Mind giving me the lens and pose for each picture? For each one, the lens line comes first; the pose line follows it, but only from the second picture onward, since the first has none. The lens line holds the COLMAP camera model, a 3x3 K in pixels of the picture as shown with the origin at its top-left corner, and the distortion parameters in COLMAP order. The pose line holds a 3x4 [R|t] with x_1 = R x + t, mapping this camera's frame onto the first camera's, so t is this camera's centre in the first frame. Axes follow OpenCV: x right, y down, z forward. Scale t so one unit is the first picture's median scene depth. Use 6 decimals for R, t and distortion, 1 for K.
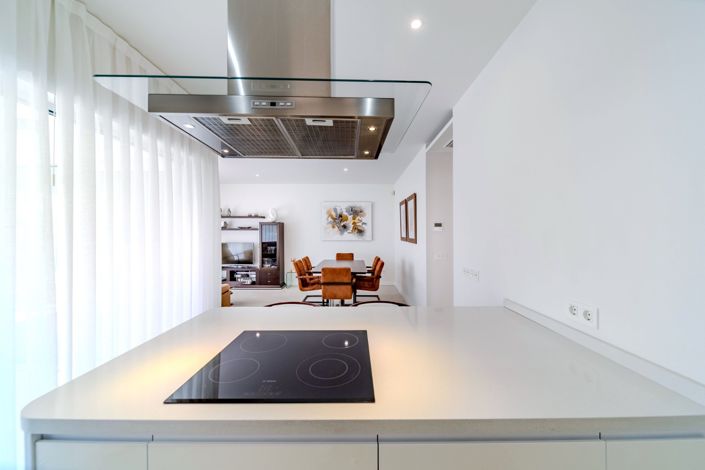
lens RADIAL K [[253.4, 0, 353.5], [0, 253.4, 231.7], [0, 0, 1]] dist [-0.009031, -0.000119]
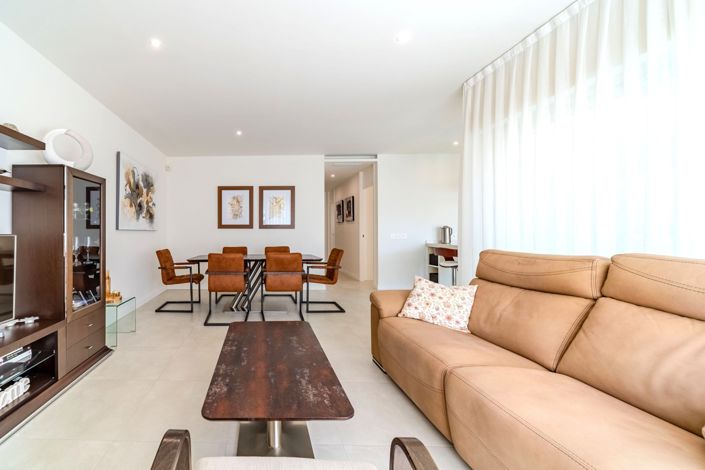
lens RADIAL K [[253.4, 0, 353.5], [0, 253.4, 231.7], [0, 0, 1]] dist [-0.009031, -0.000119]
pose [[-0.317393, 0.000399, 0.948294, -0.733648], [0.006354, 0.999978, 0.001706, 0.040172], [-0.948273, 0.006567, -0.317389, 0.726146]]
